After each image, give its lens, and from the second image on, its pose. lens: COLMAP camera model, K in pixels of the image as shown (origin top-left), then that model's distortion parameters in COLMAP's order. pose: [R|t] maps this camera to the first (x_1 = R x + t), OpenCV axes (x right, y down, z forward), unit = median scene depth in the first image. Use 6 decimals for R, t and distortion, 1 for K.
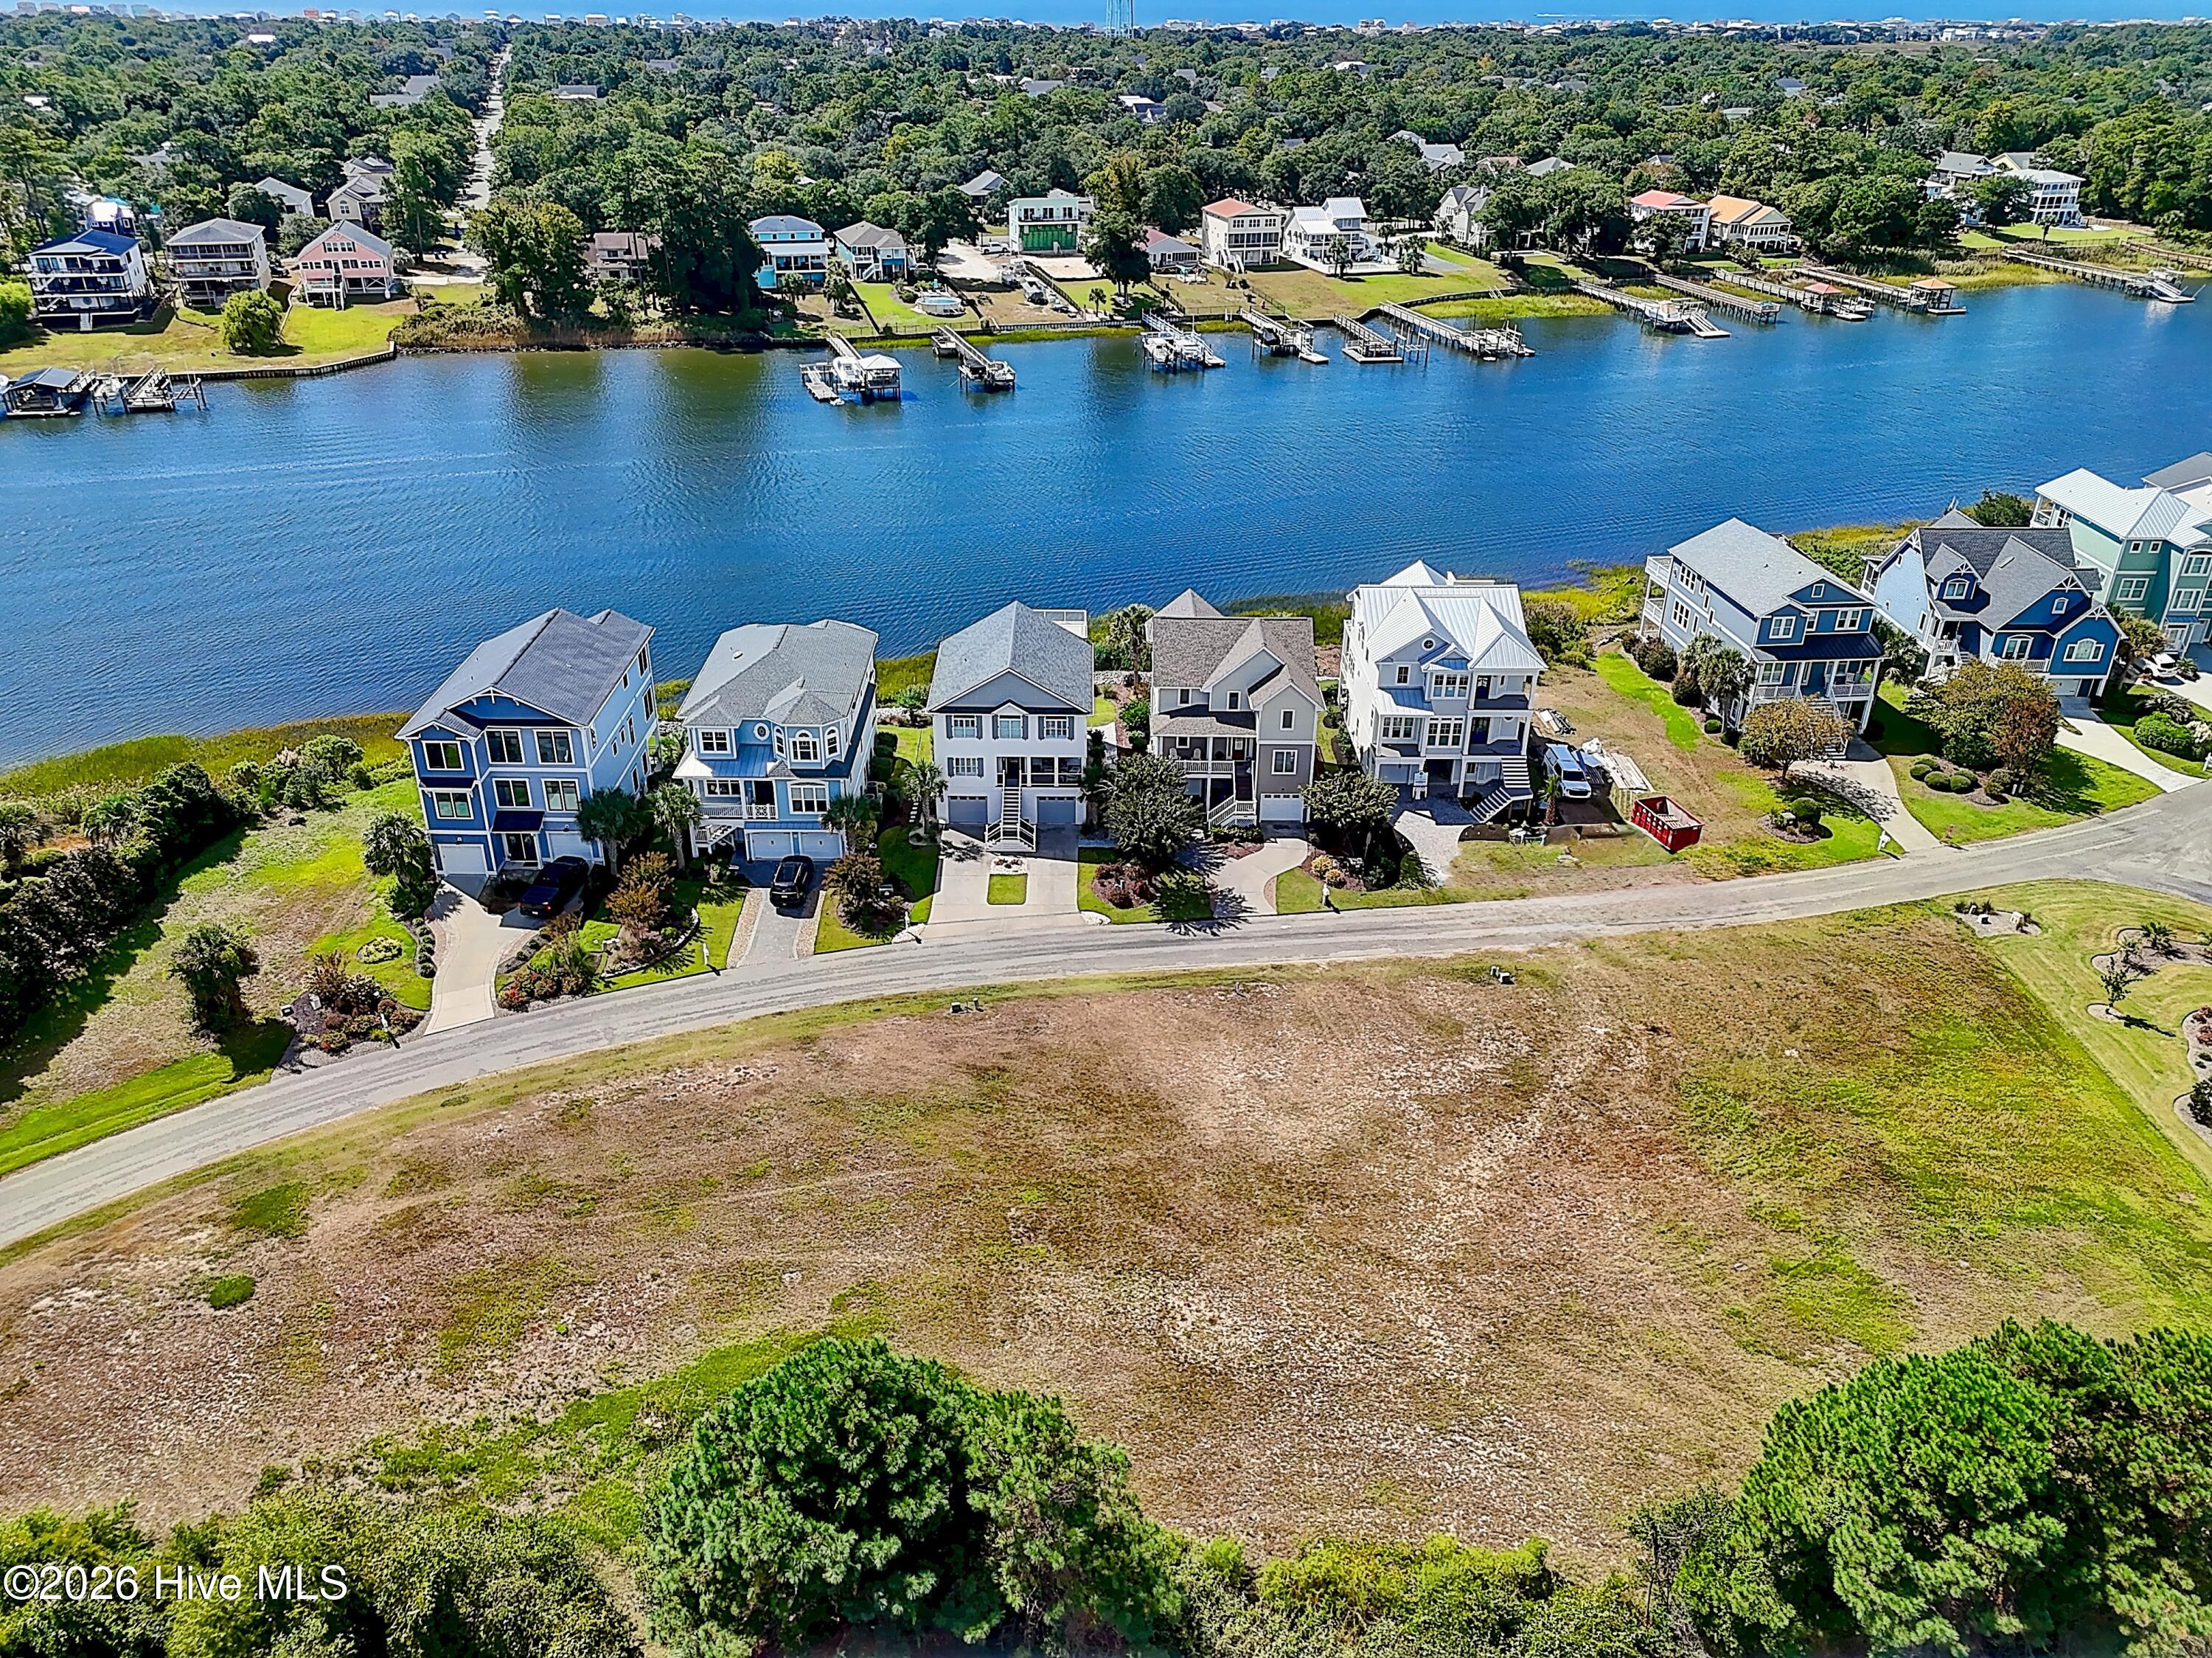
lens RADIAL K [[1615.0, 0, 1113.5], [0, 1615.0, 822.7], [0, 0, 1]] dist [0.049404, -0.037558]
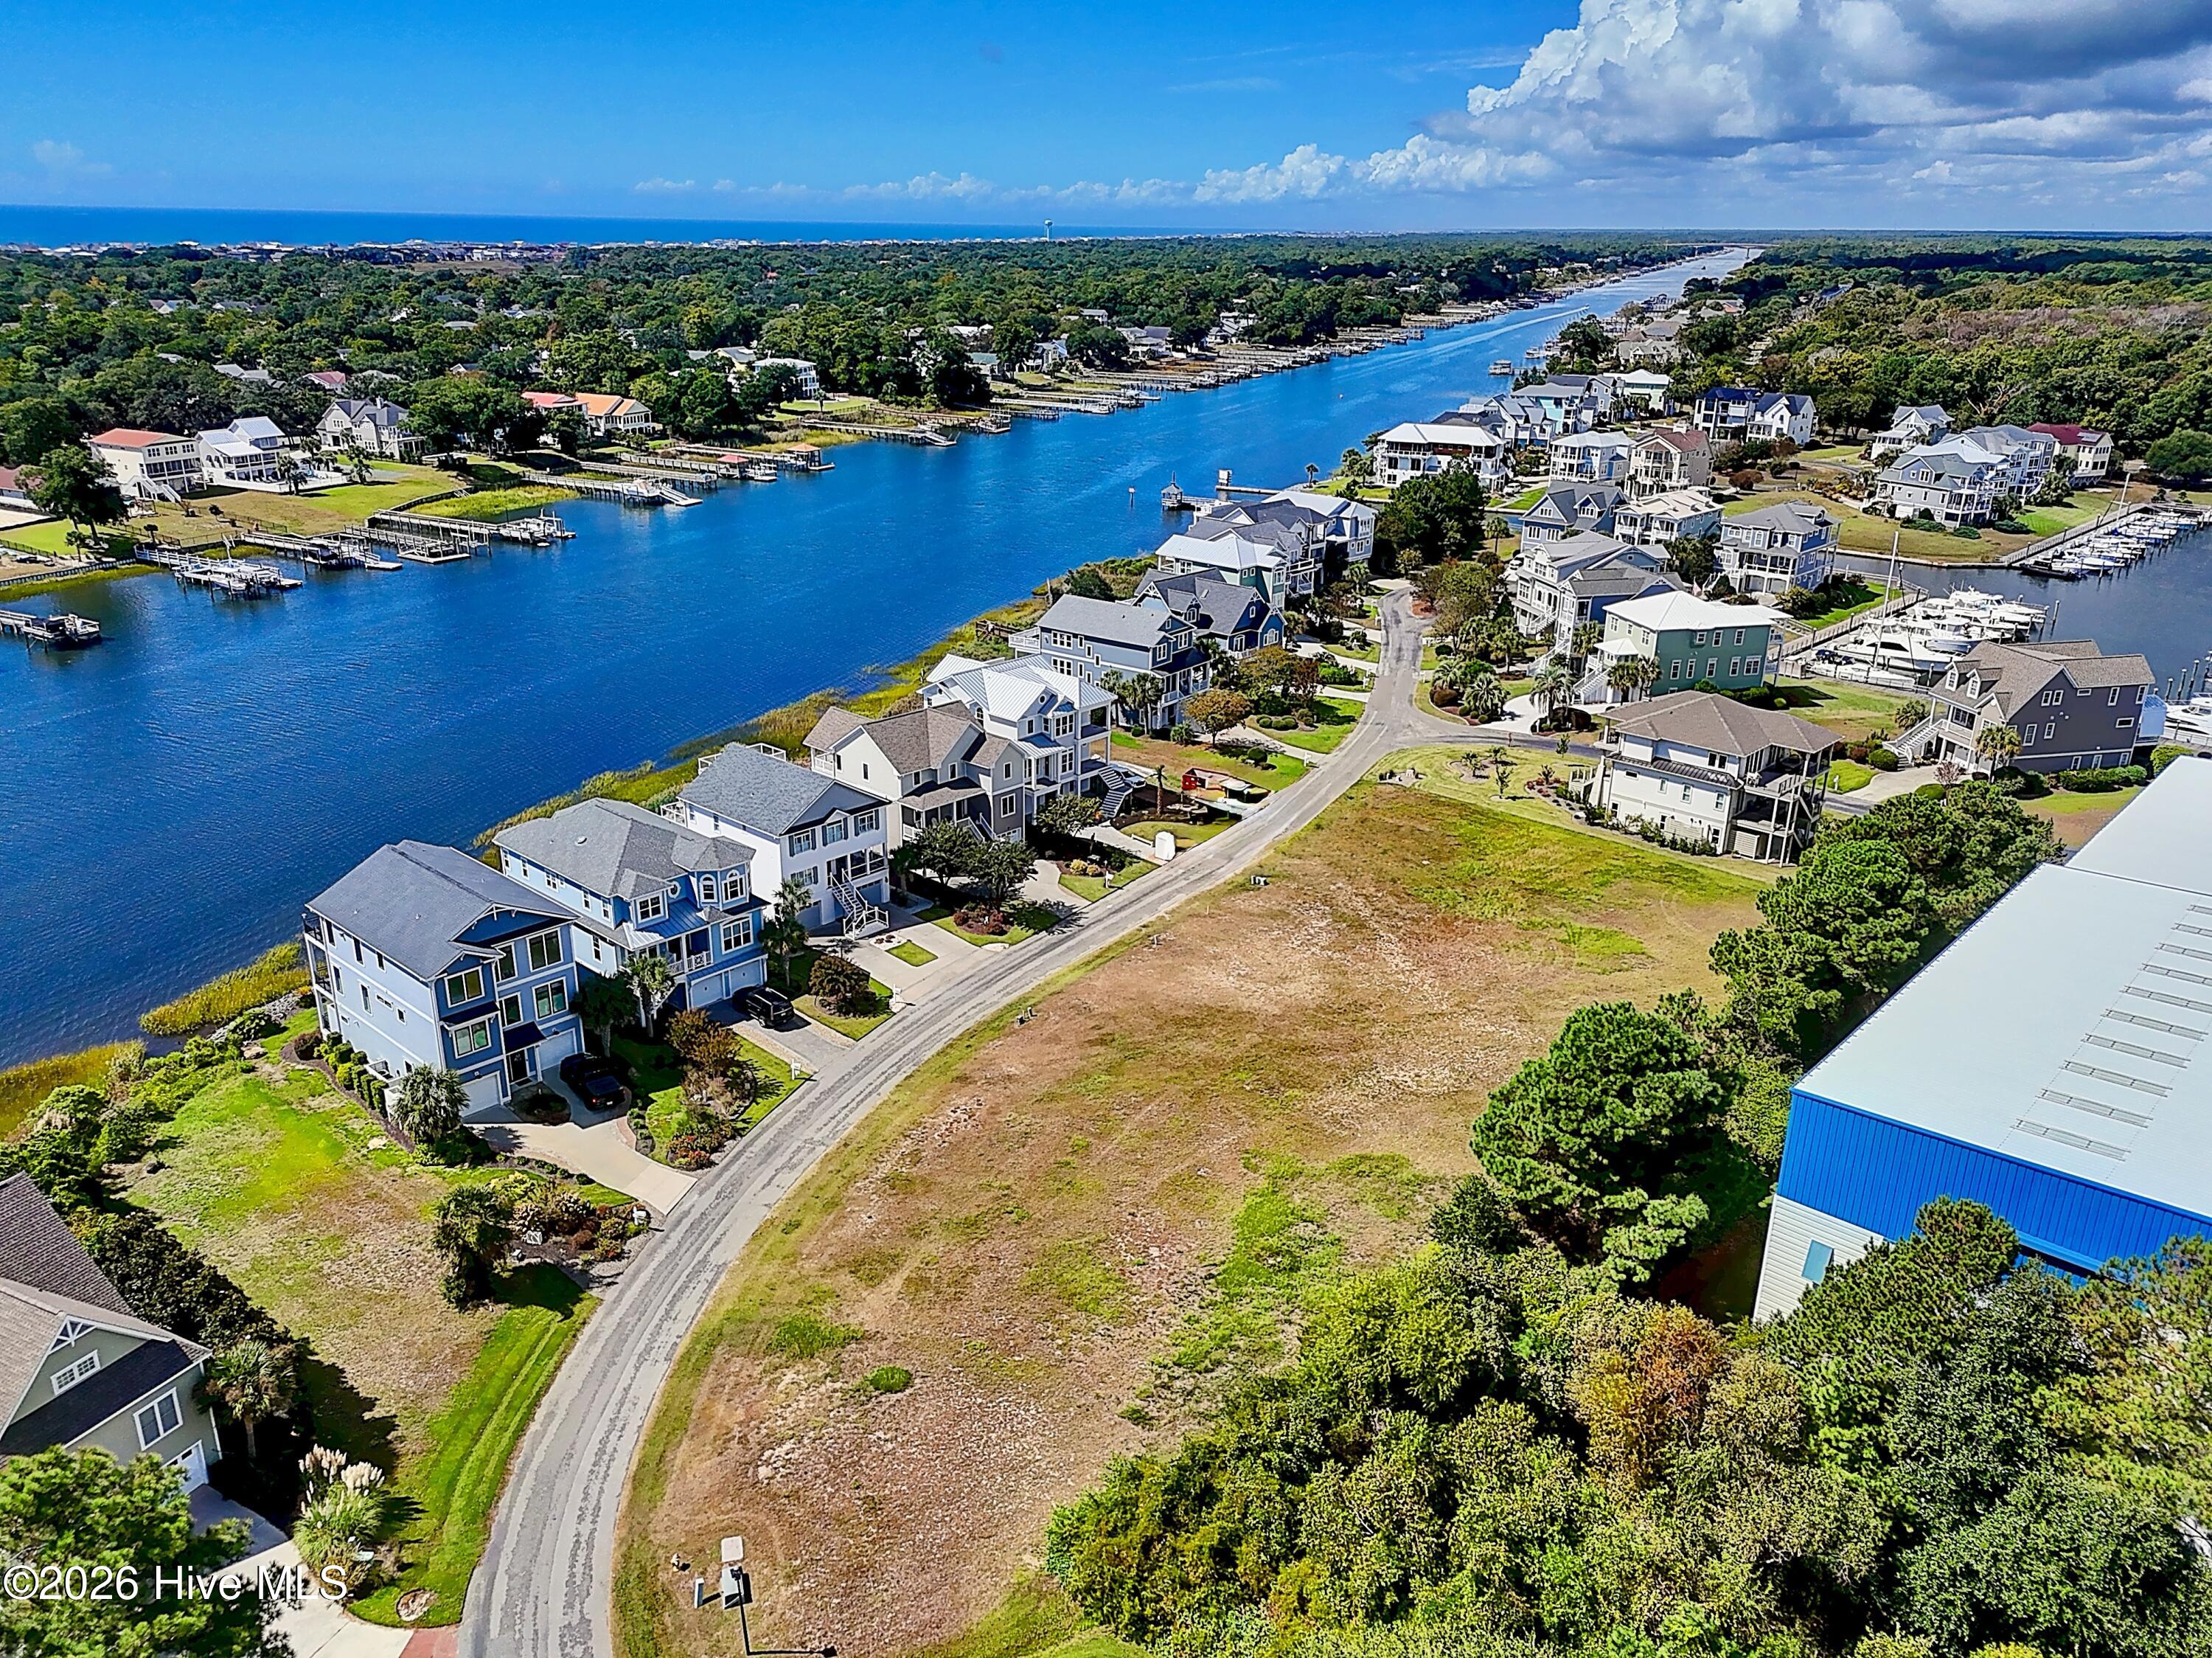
lens RADIAL K [[1615.0, 0, 1106.1], [0, 1615.0, 827.3], [0, 0, 1]] dist [0.049404, -0.037558]
pose [[0.687133, -0.255549, 0.680105, -0.732180], [0.329500, 0.943905, 0.021767, -0.024392], [-0.647517, 0.209138, 0.732791, 0.026843]]
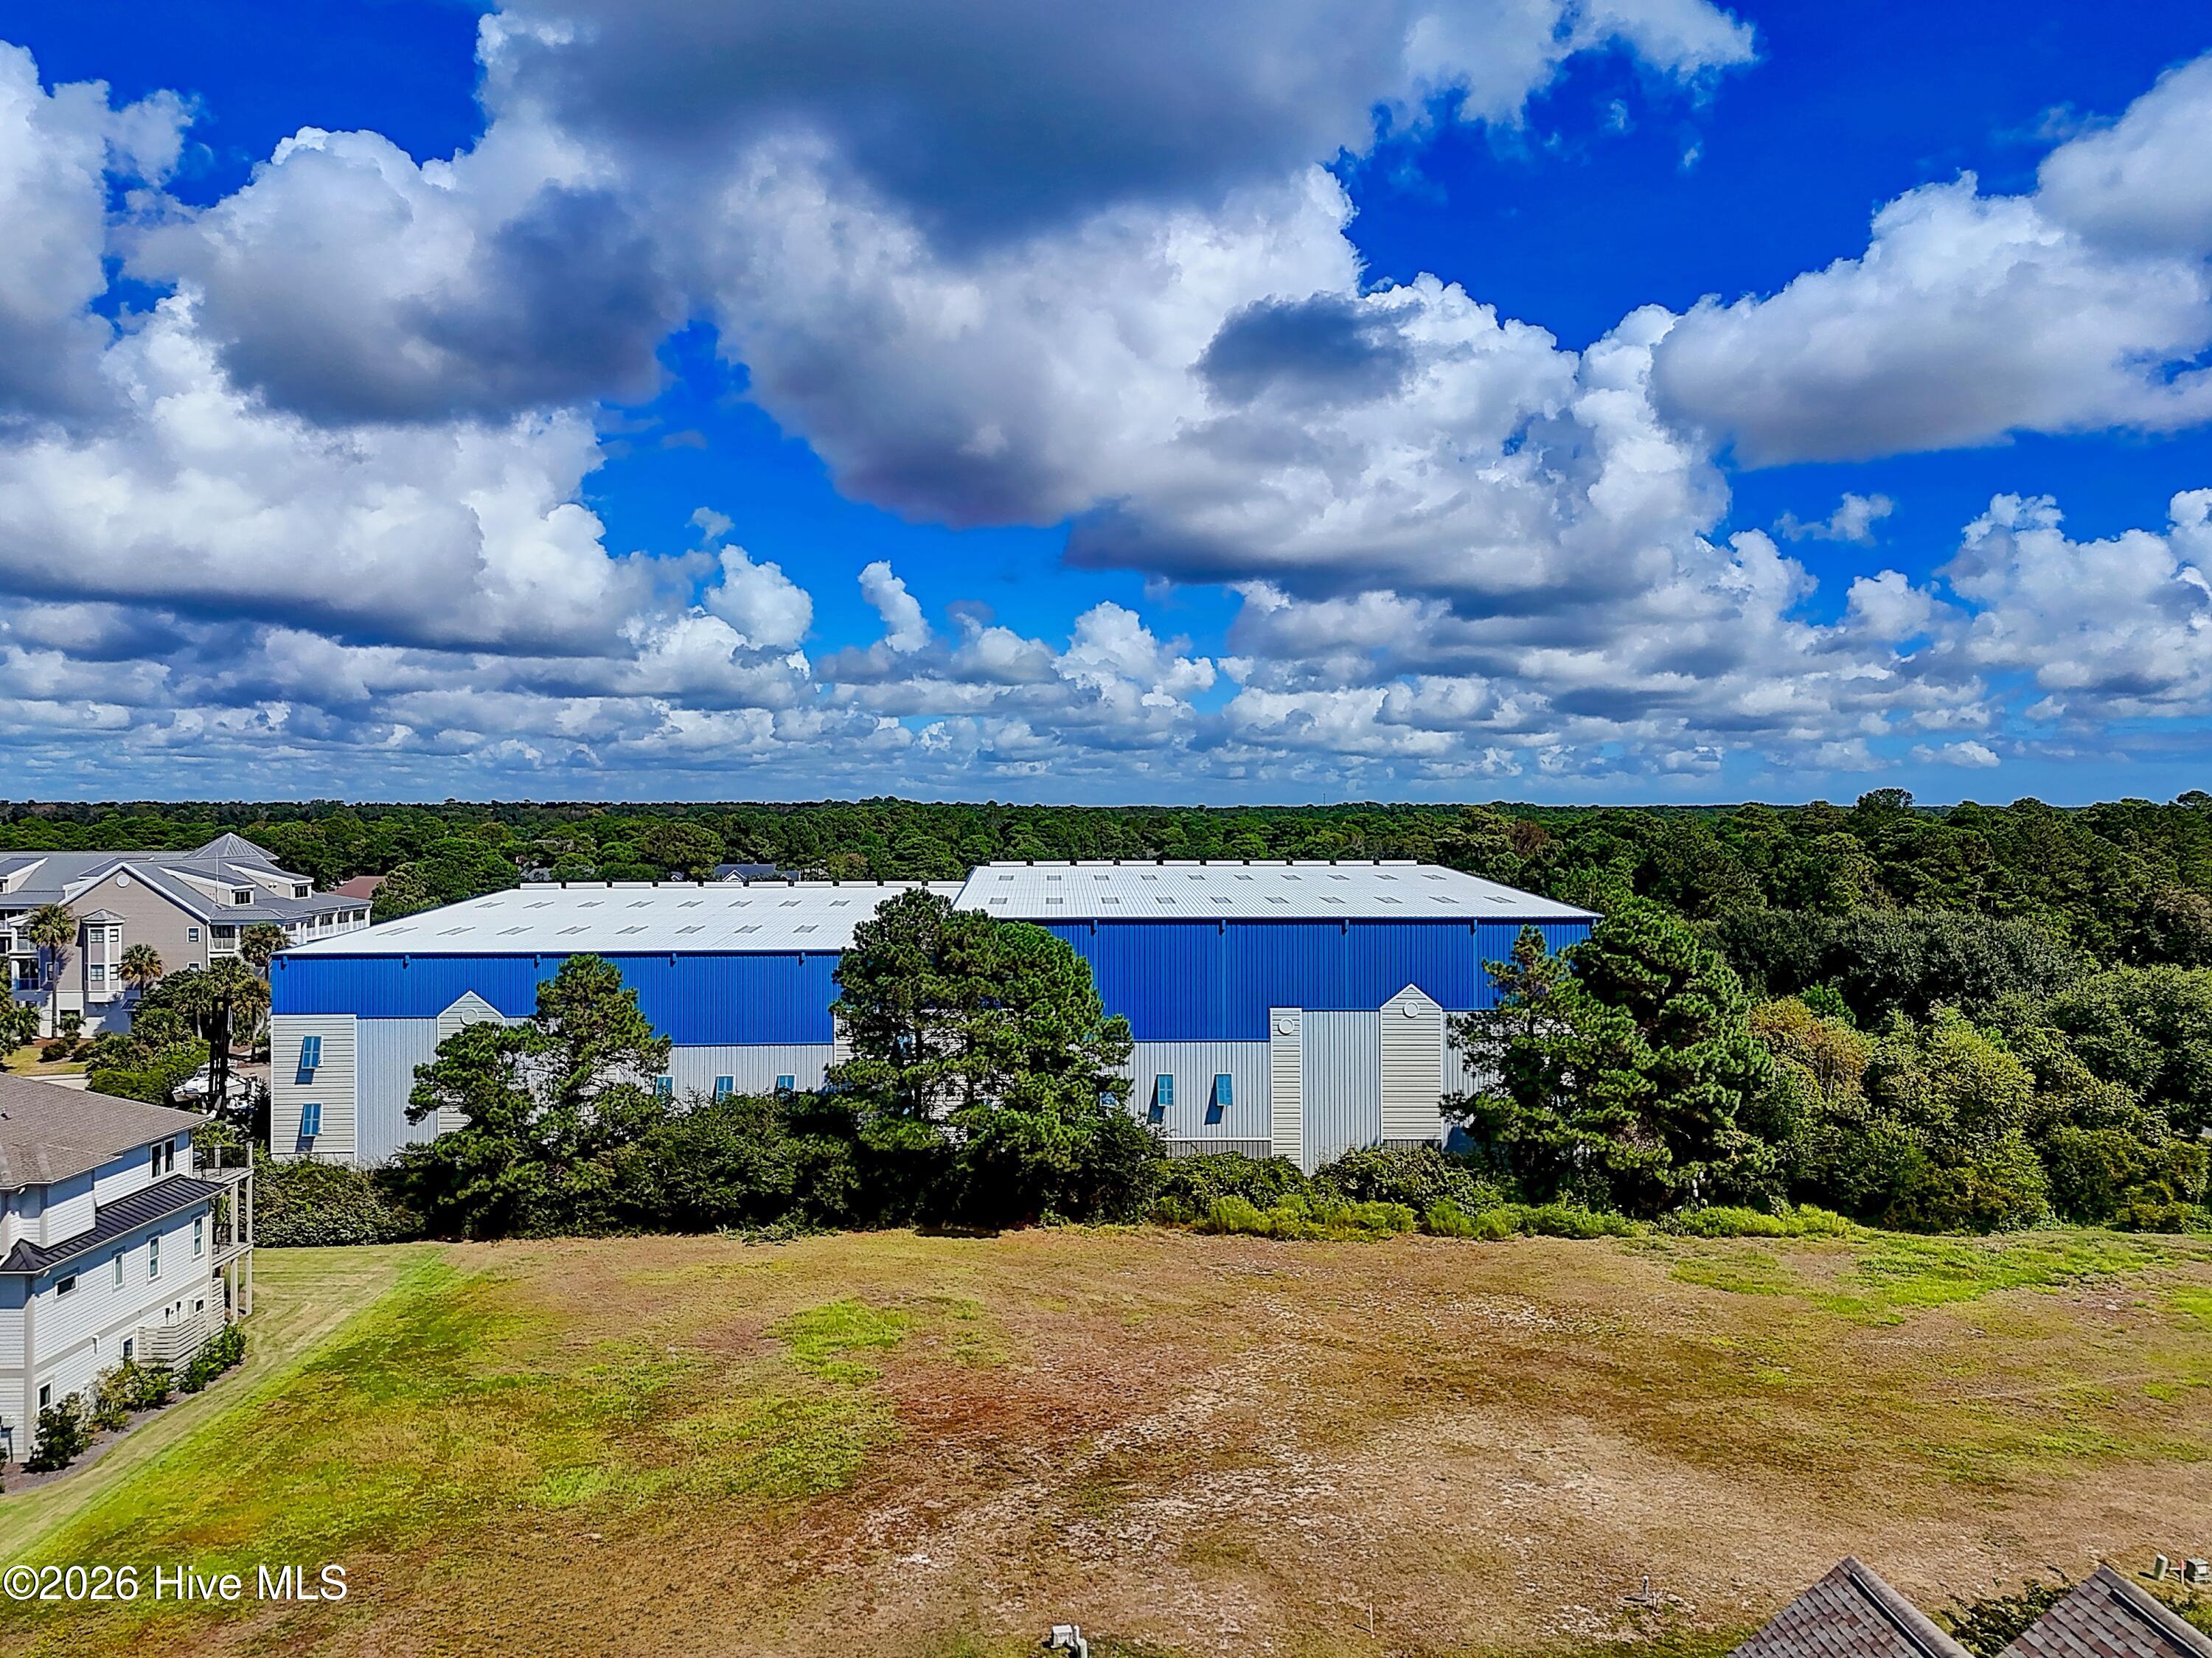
lens RADIAL K [[1614.7, 0, 1110.1], [0, 1614.7, 810.6], [0, 0, 1]] dist [0.049404, -0.037558]
pose [[-0.999798, -0.008771, -0.018077, 0.213343], [-0.016097, 0.888104, 0.459361, -0.275627], [0.012025, 0.459559, -0.888066, 1.155826]]
